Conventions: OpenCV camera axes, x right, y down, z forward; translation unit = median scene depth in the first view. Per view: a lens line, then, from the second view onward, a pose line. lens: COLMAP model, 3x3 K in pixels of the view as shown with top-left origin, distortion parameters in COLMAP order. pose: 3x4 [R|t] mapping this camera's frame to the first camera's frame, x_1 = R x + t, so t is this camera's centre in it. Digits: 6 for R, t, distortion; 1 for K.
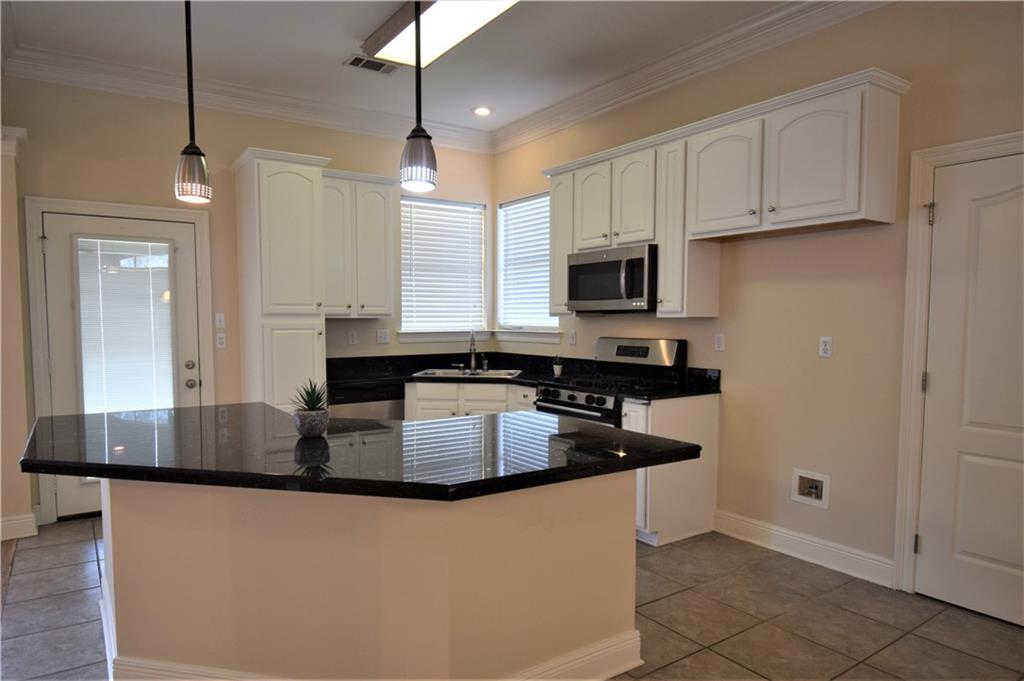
lens RADIAL K [[633.0, 0, 512.0], [0, 633.0, 340.5], [0, 0, 1]] dist [-0.000067, -0.000032]
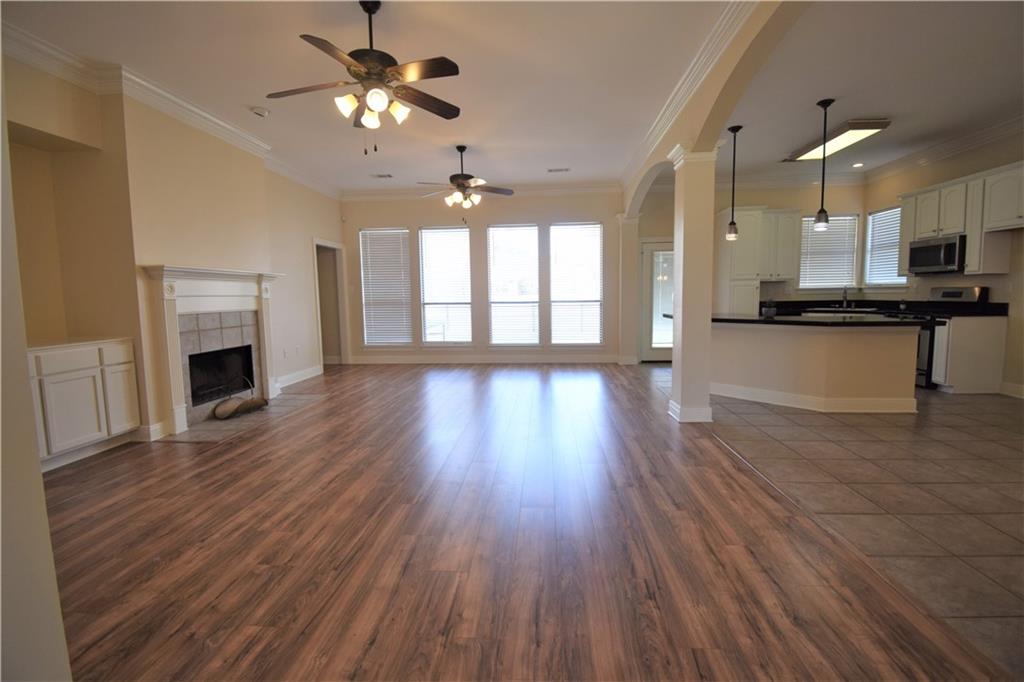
lens RADIAL K [[453.2, 0, 504.7], [0, 453.2, 336.4], [0, 0, 1]] dist [0.025911, -0.028785]
pose [[0.755713, 0.049798, -0.653007, 0.071459], [-0.009719, 0.997848, 0.064848, 0.061142], [0.654831, -0.042660, 0.754571, -0.751931]]
